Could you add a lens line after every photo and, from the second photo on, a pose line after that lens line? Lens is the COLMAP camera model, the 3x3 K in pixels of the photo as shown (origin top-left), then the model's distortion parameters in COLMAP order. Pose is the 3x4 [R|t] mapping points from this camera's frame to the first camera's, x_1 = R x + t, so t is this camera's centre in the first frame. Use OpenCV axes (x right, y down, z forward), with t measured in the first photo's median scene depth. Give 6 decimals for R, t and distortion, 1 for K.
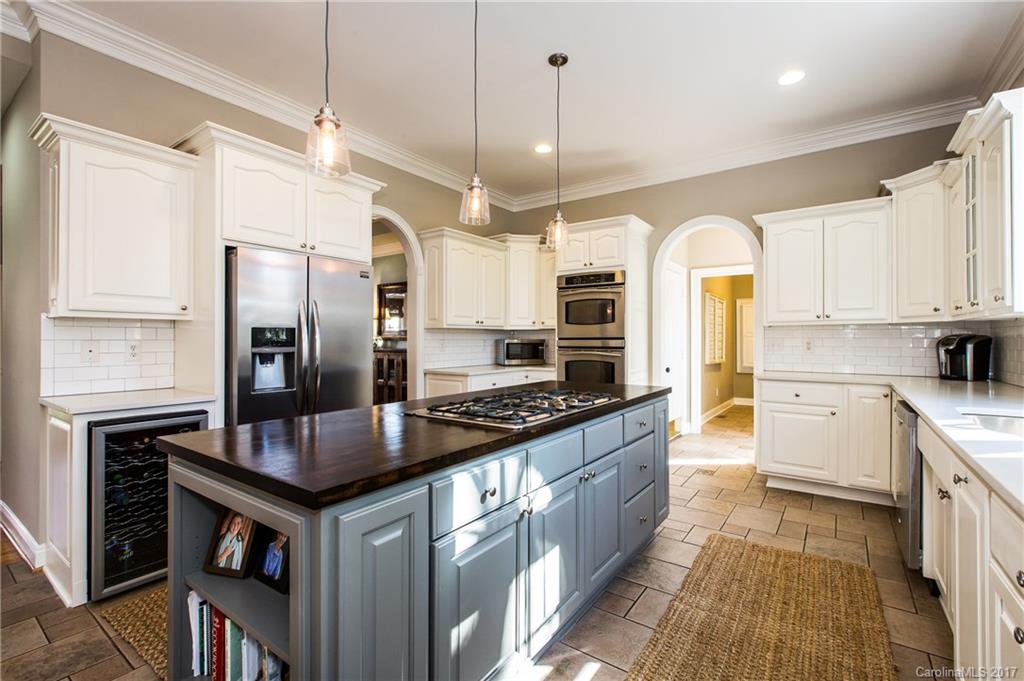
lens RADIAL K [[463.5, 0, 515.3], [0, 463.5, 338.2], [0, 0, 1]] dist [0.004954, -0.001460]
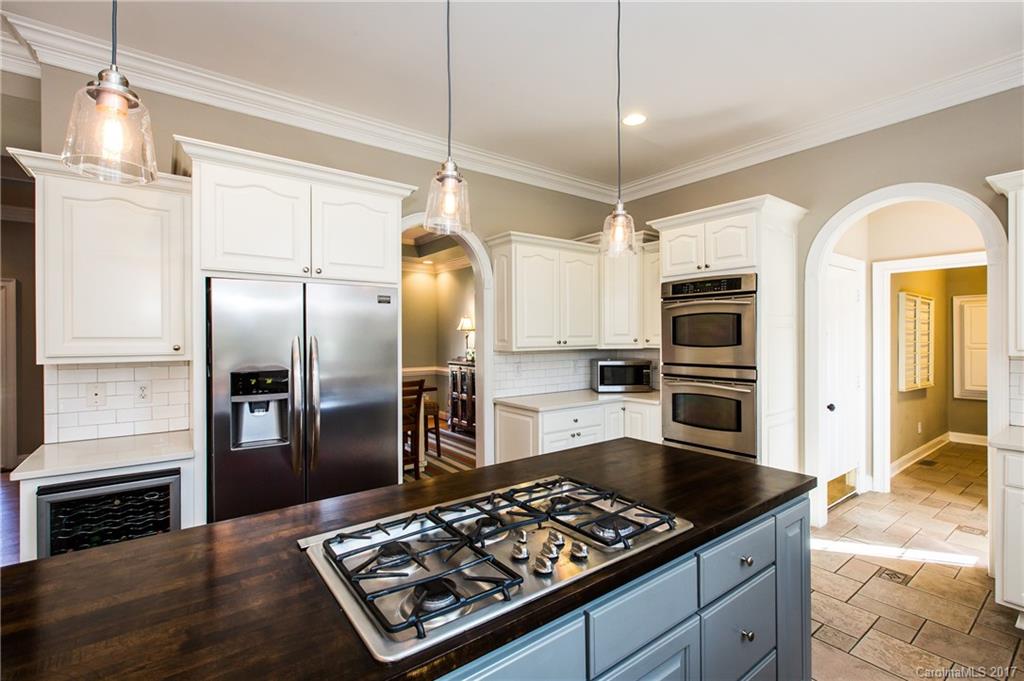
lens RADIAL K [[463.5, 0, 500.6], [0, 463.5, 337.1], [0, 0, 1]] dist [0.004954, -0.001460]
pose [[0.947036, 0.001600, -0.321123, 0.090639], [-0.000986, 0.999997, 0.002076, -0.048307], [0.321126, -0.001650, 0.947035, 0.191763]]
